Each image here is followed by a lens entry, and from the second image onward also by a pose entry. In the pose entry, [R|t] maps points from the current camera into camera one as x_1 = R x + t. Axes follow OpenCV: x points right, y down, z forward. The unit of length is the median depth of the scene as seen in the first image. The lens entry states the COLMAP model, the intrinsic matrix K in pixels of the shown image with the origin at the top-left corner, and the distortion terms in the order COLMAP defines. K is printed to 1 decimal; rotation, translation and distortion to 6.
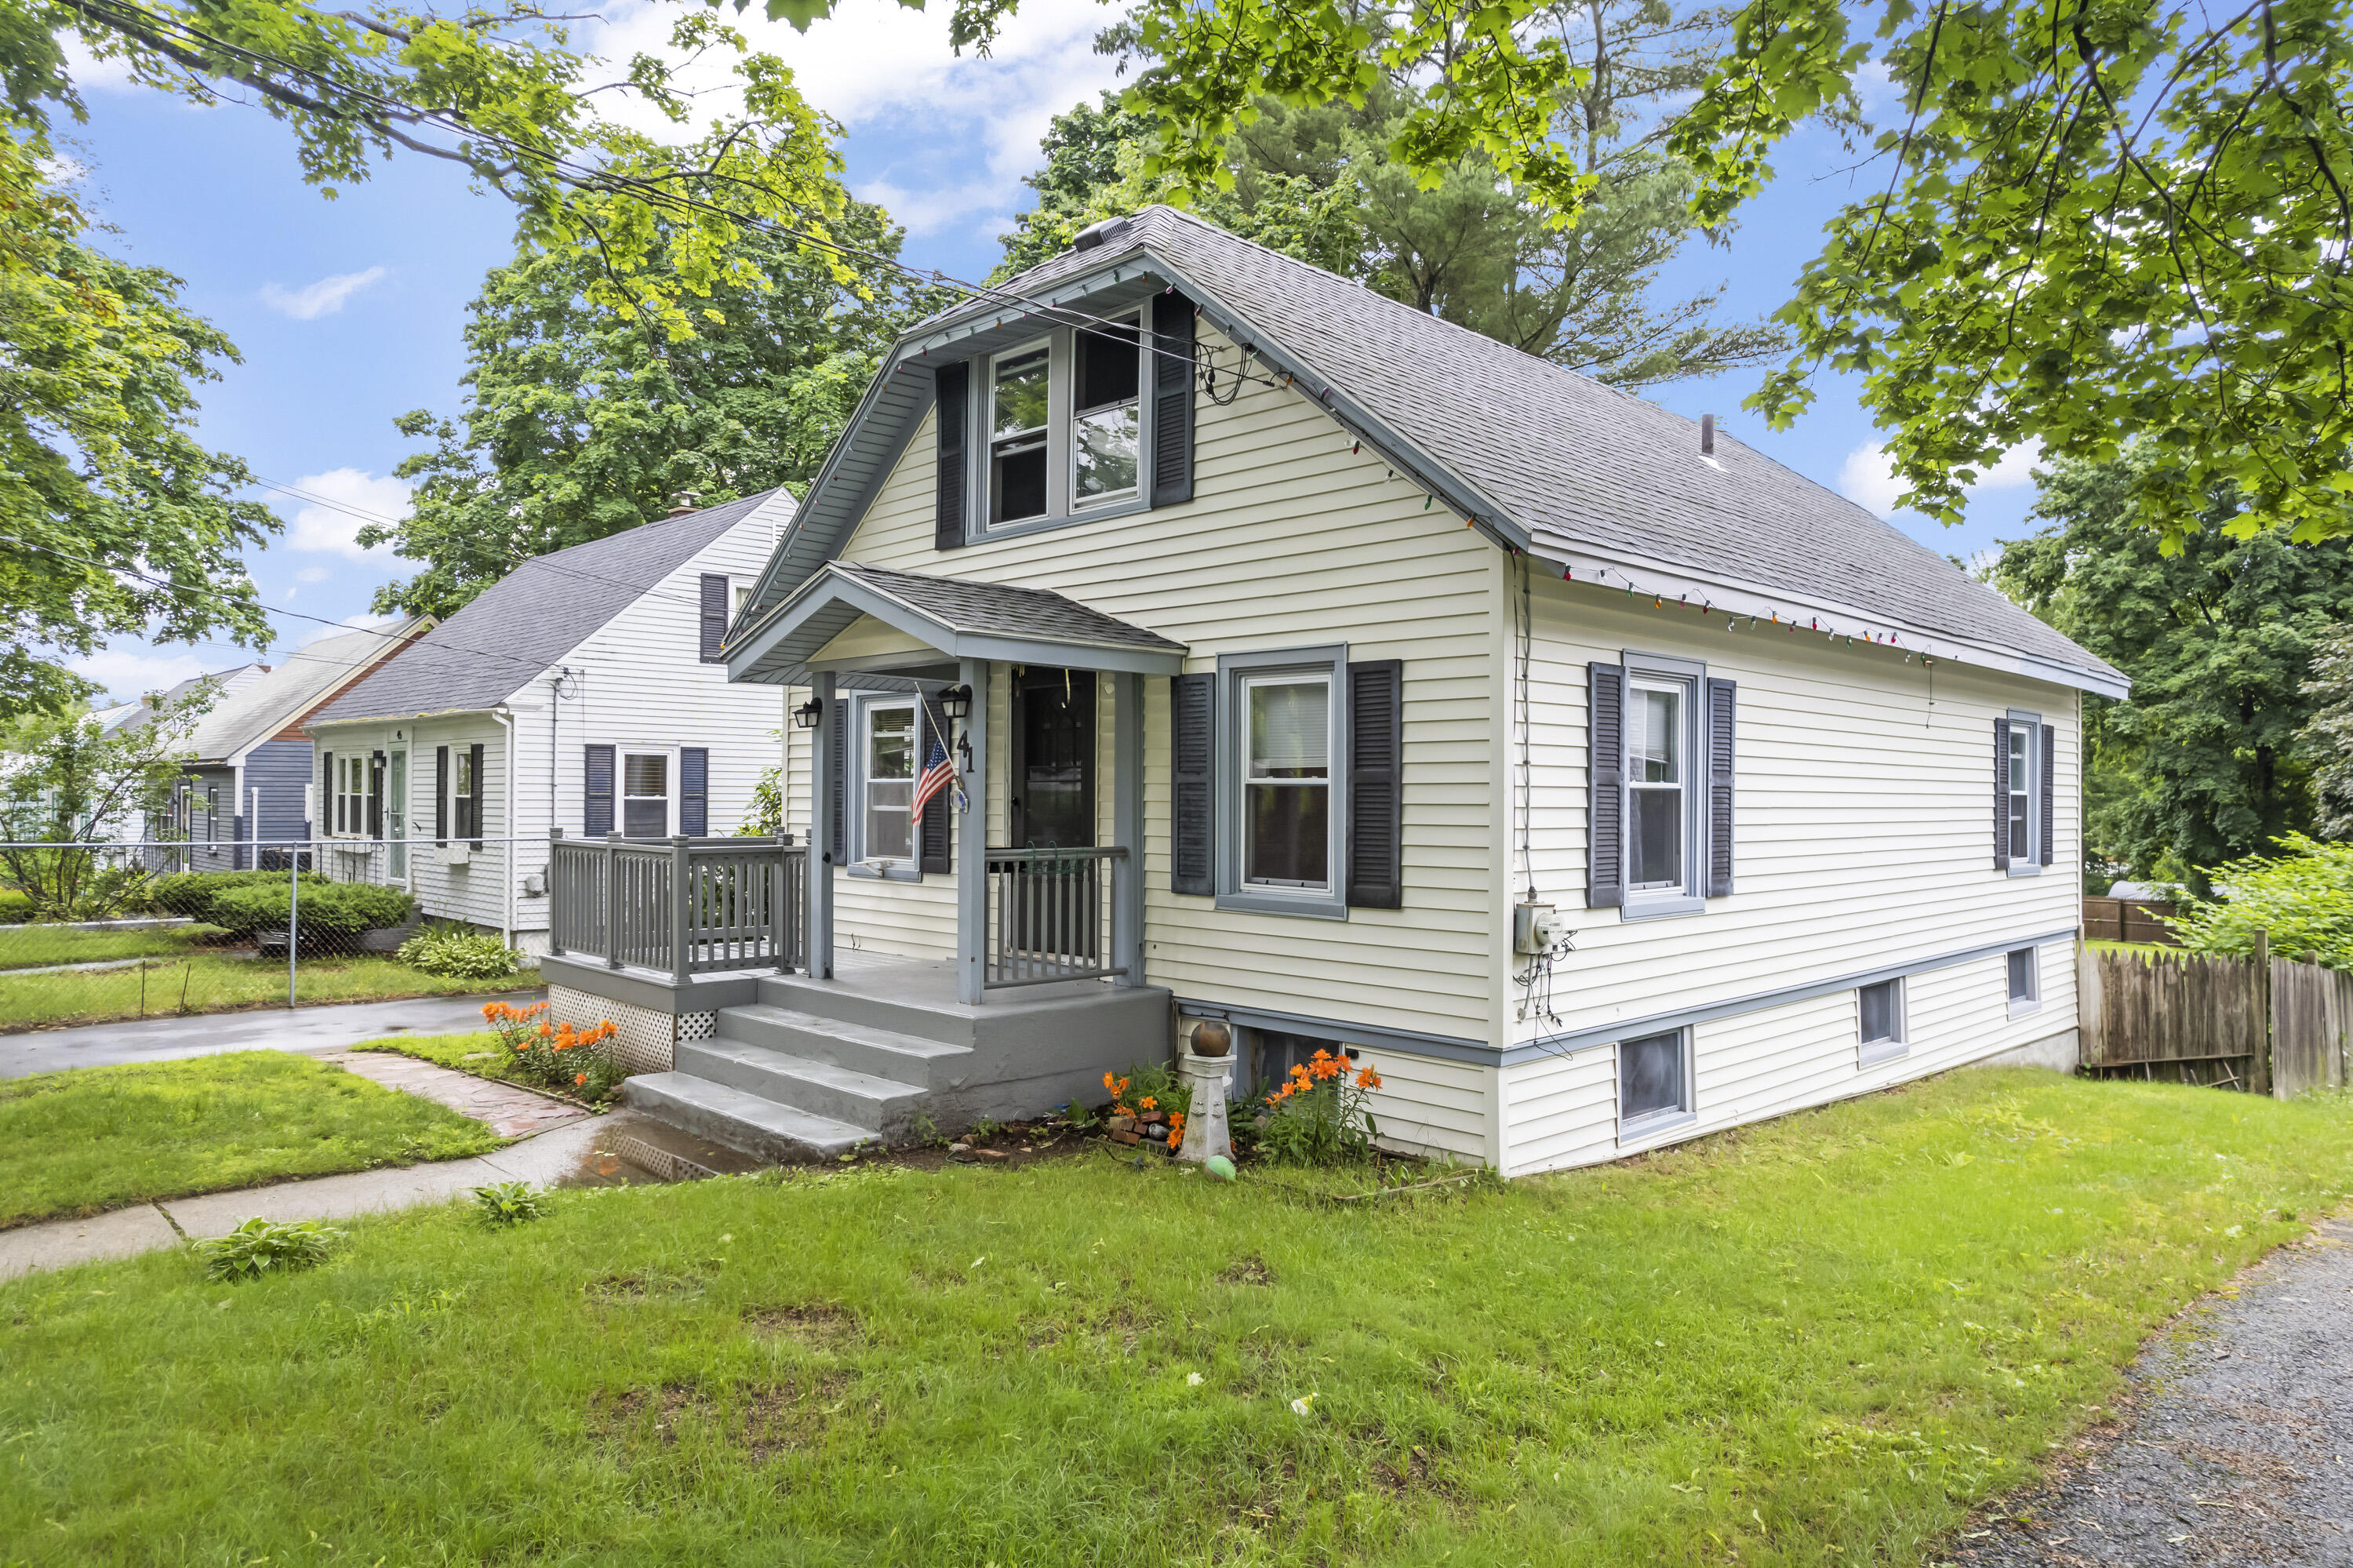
lens RADIAL K [[1506.5, 0, 1176.5], [0, 1506.5, 784.0], [0, 0, 1]] dist [-0.081617, 0.065638]
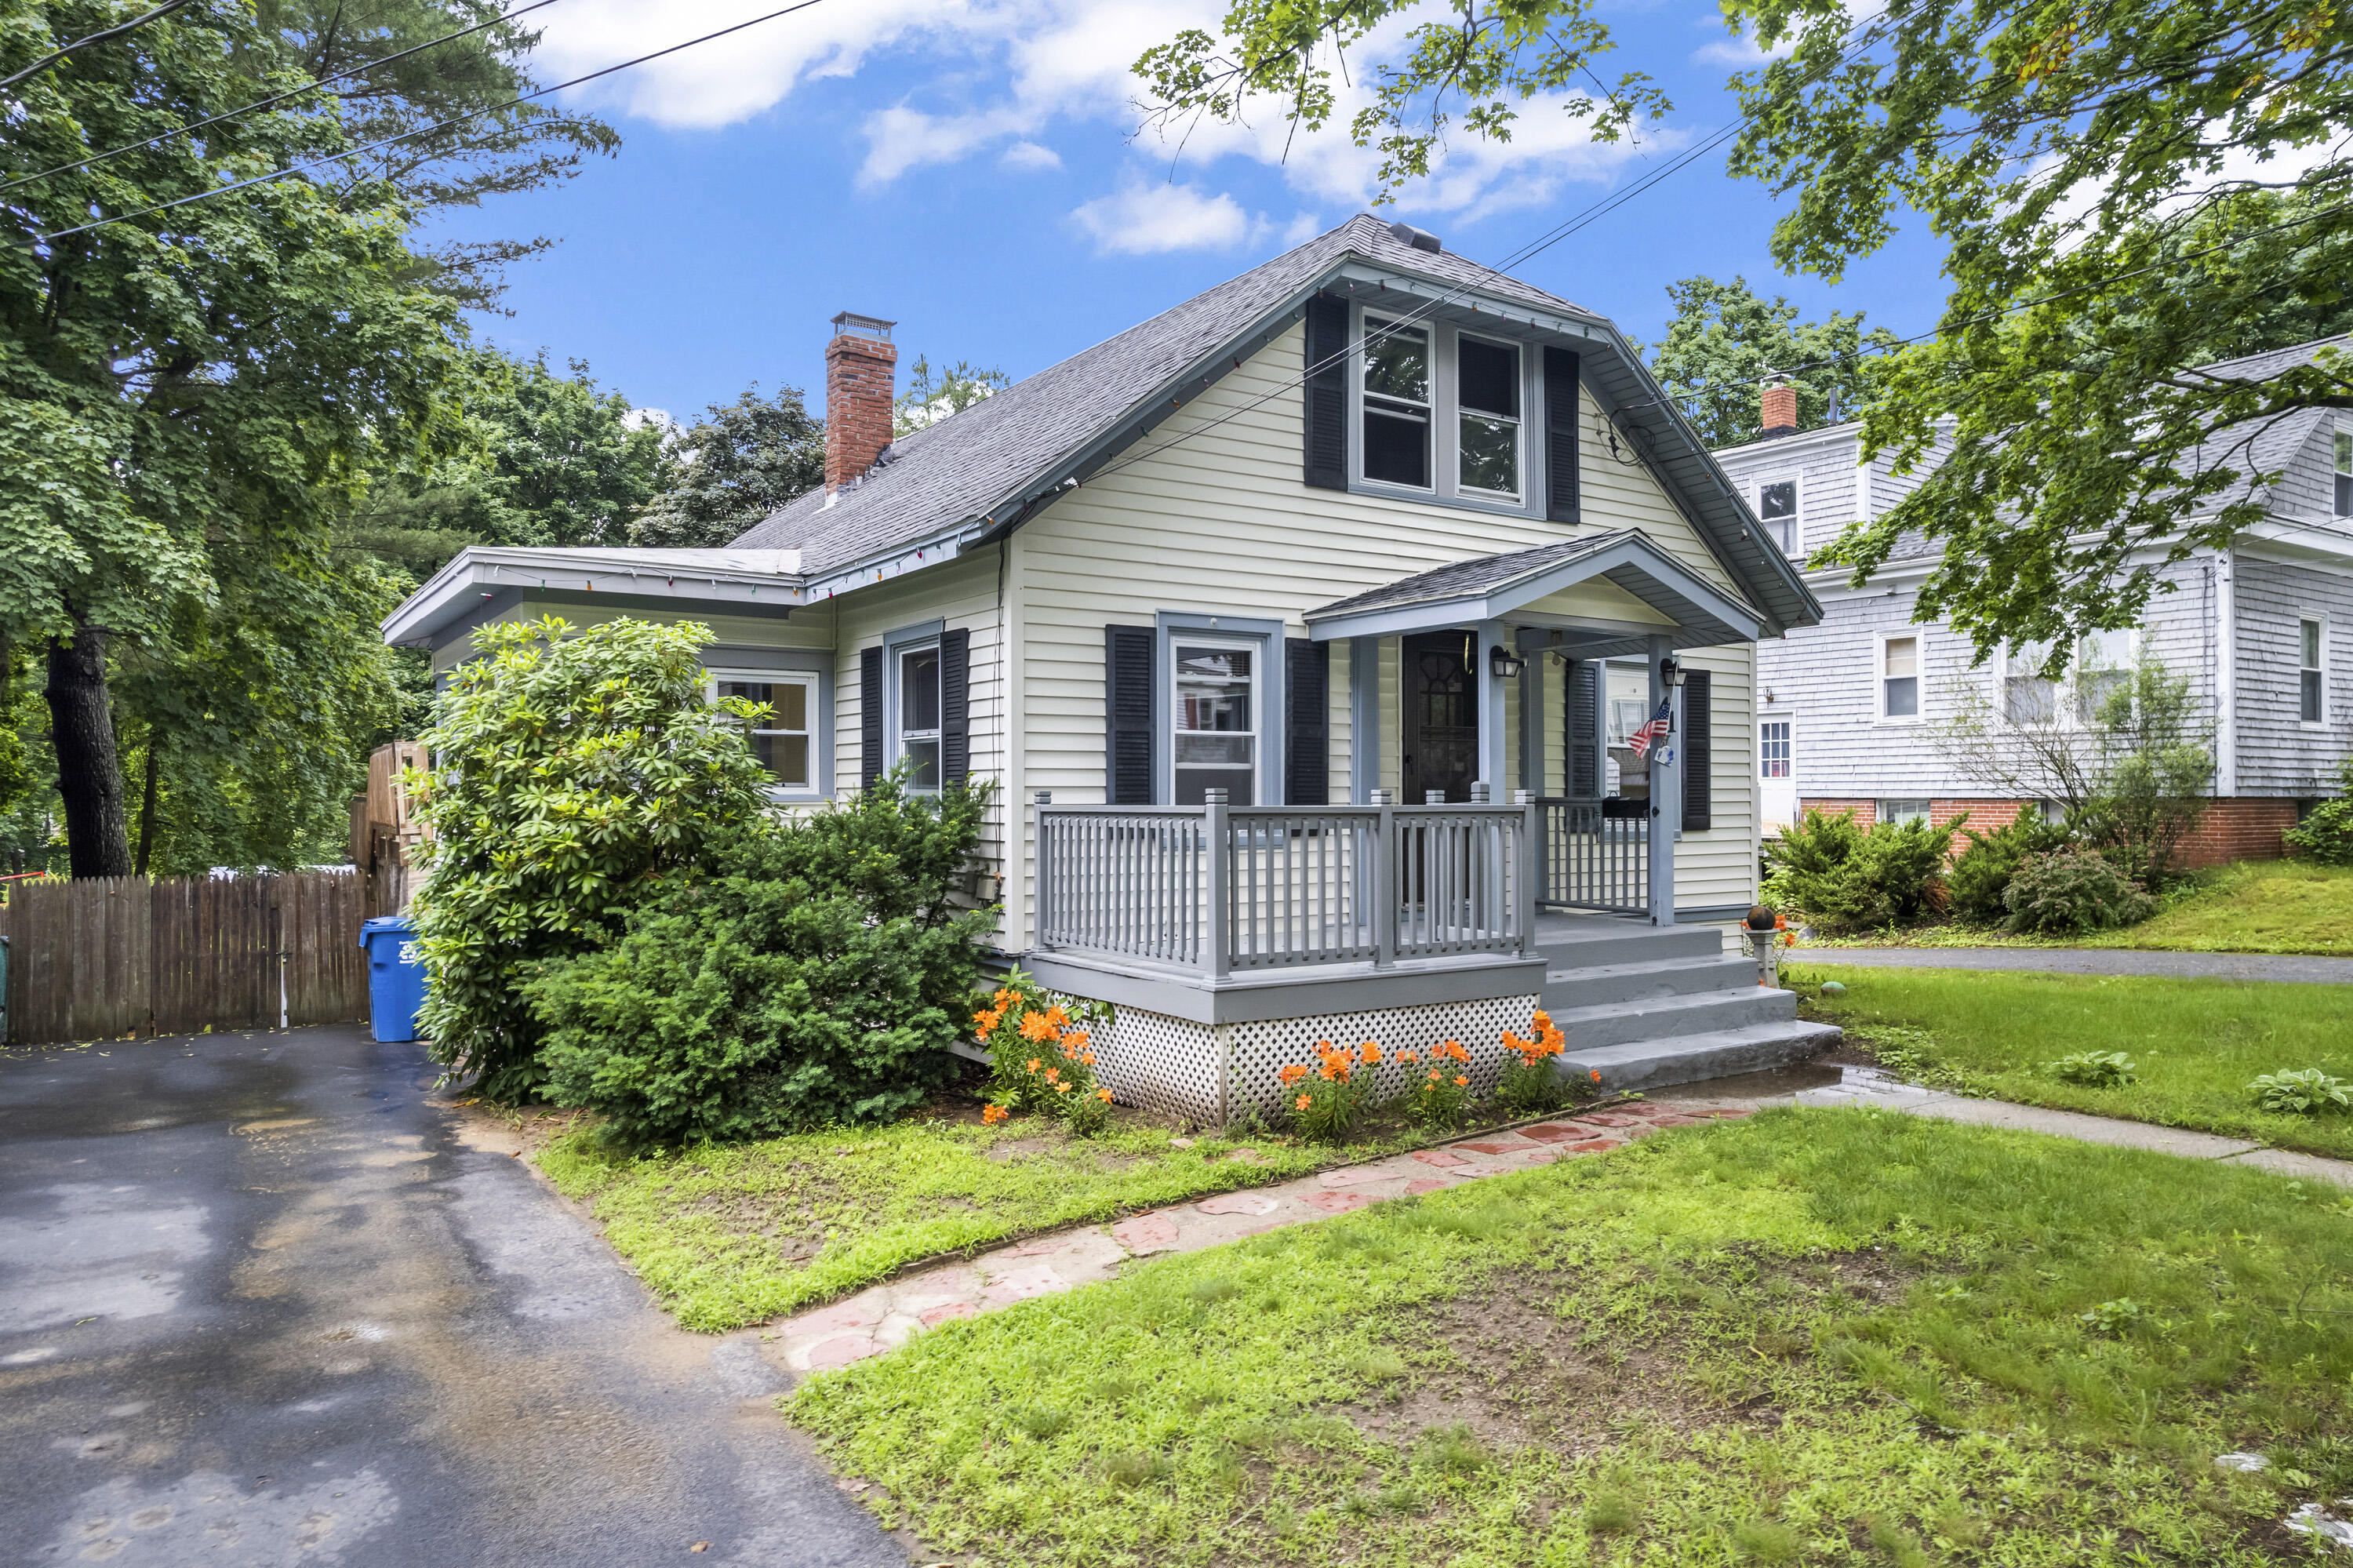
lens RADIAL K [[1506.5, 0, 1176.5], [0, 1506.5, 784.0], [0, 0, 1]] dist [-0.081617, 0.065638]
pose [[0.190806, 0.003459, 0.981622, -1.378258], [-0.002174, 0.999993, -0.003102, 0.038493], [-0.981625, -0.001542, 0.190813, 1.158632]]
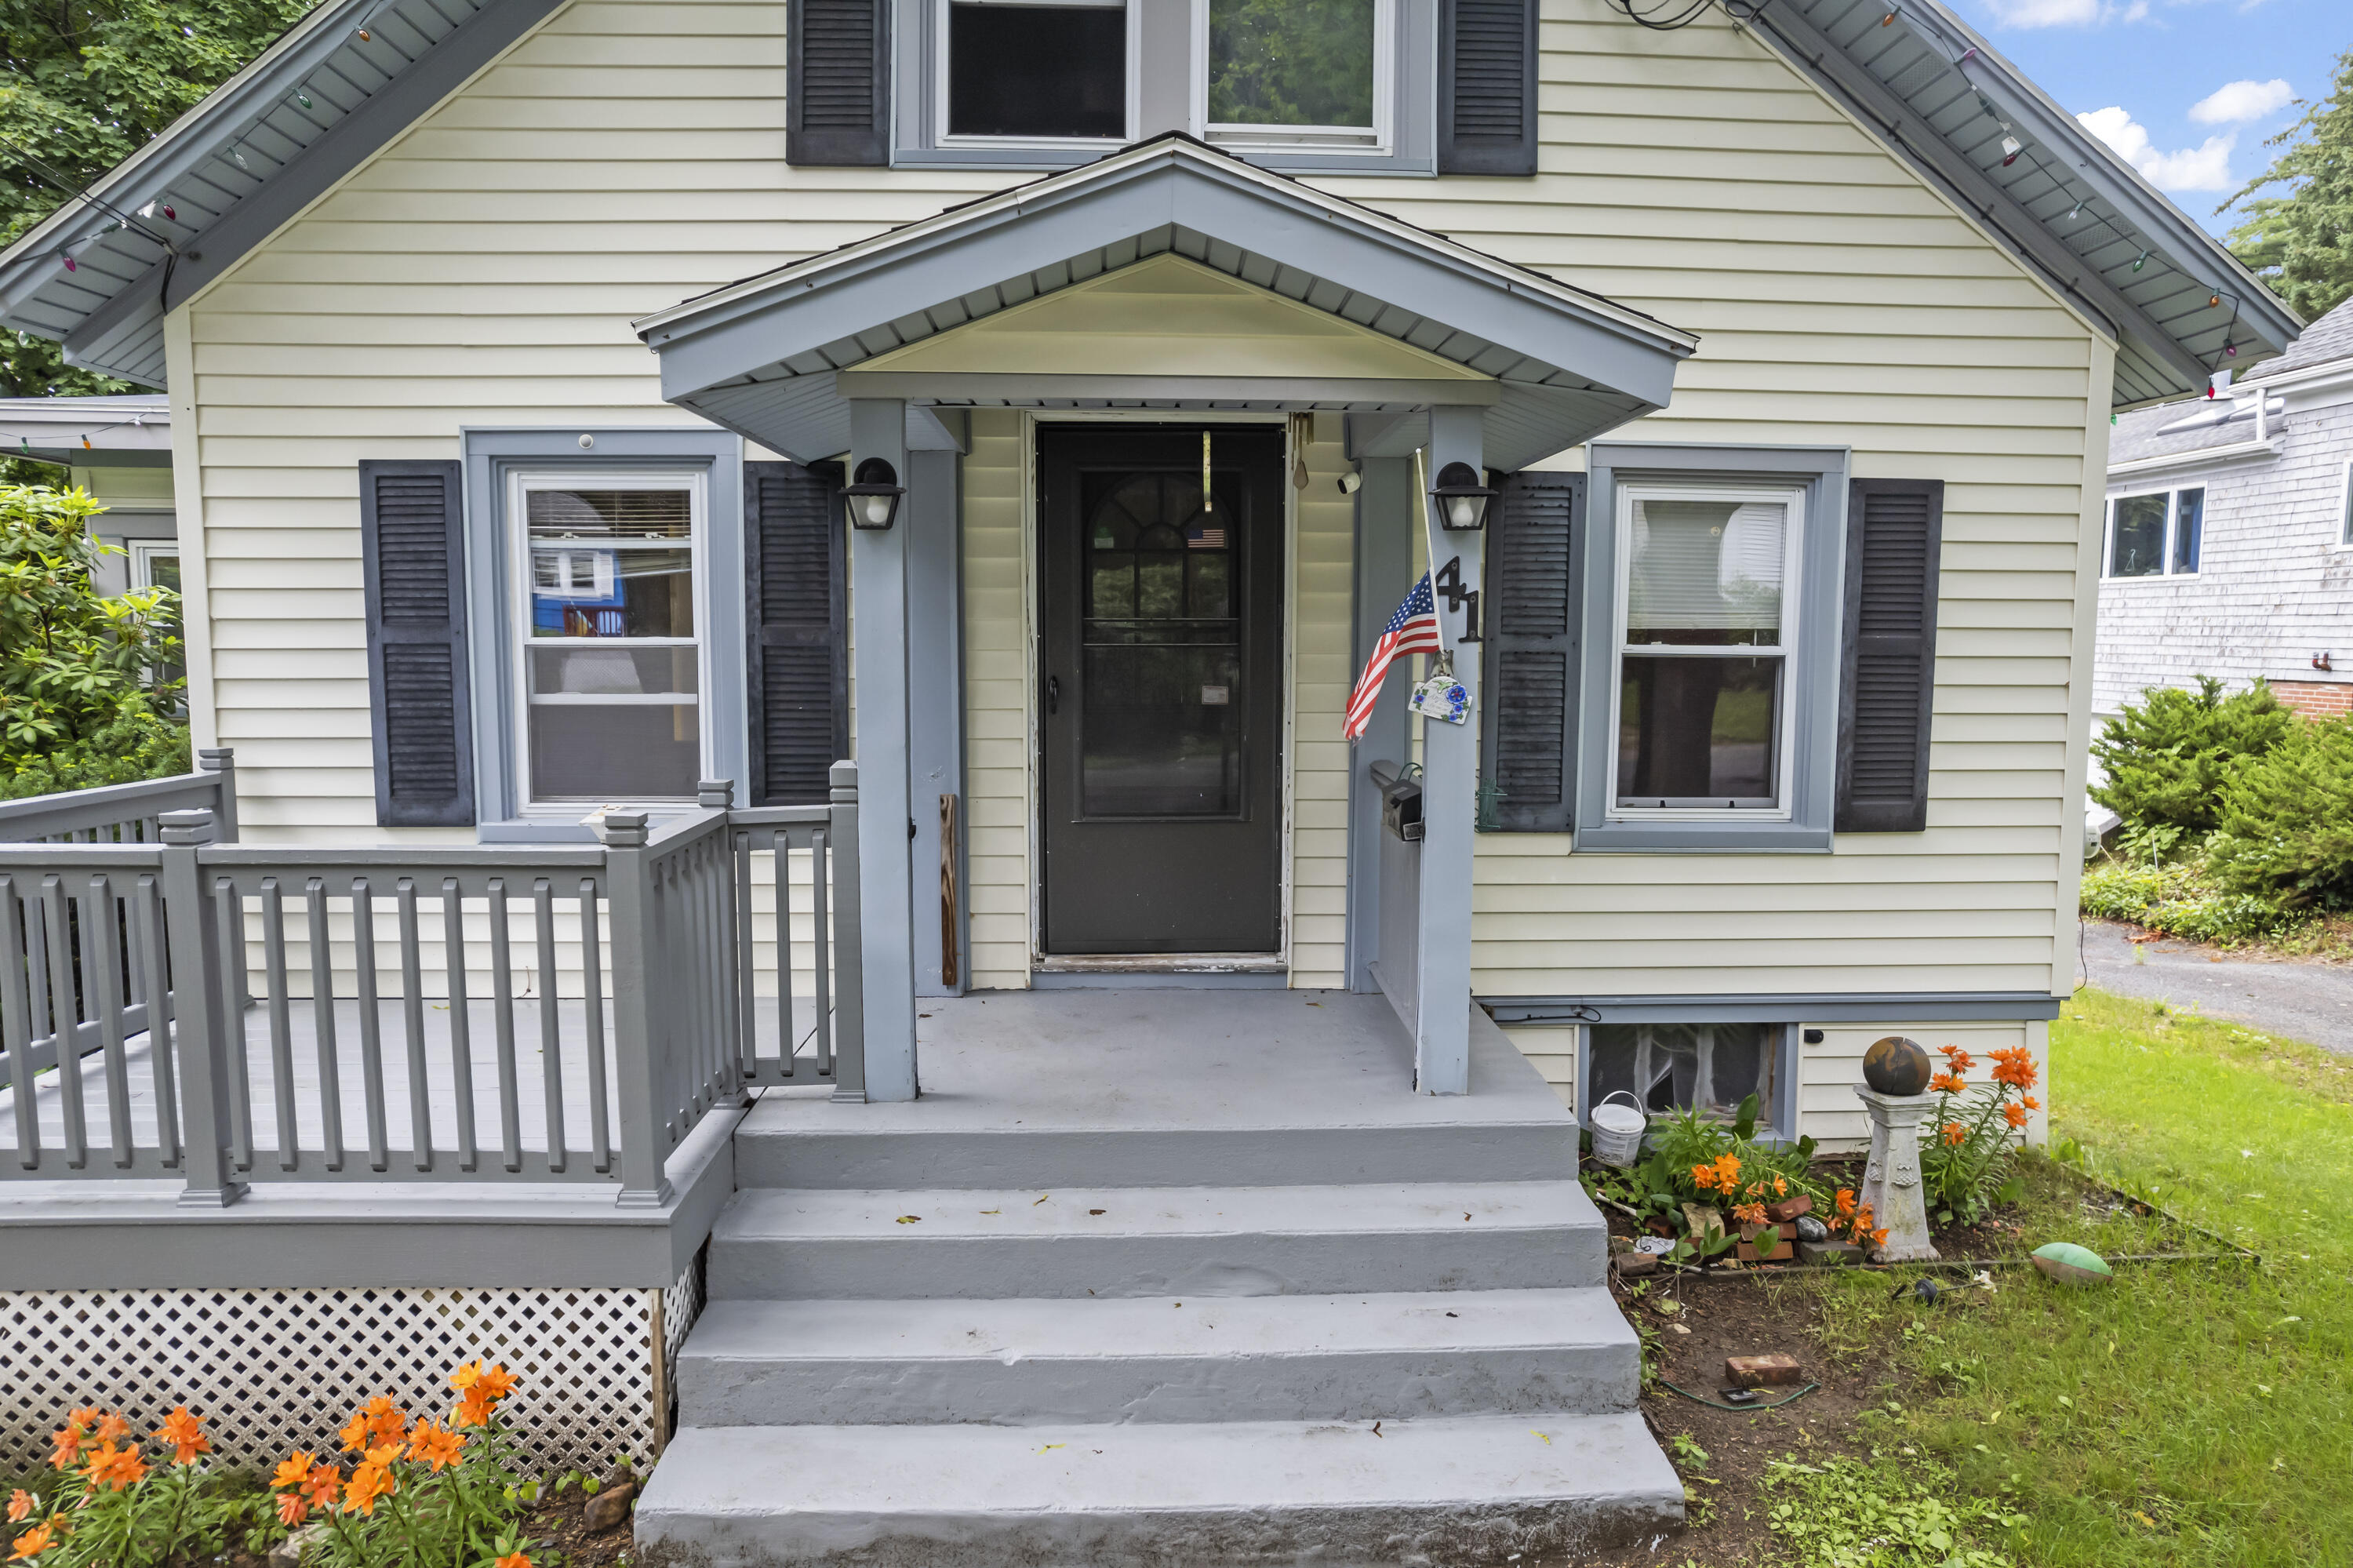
lens RADIAL K [[1506.5, 0, 1176.5], [0, 1506.5, 784.0], [0, 0, 1]] dist [-0.081617, 0.065638]
pose [[0.661991, -0.079097, 0.745327, -0.573484], [-0.005245, 0.993903, 0.110135, -0.014294], [-0.749493, -0.076818, 0.657540, 0.742420]]
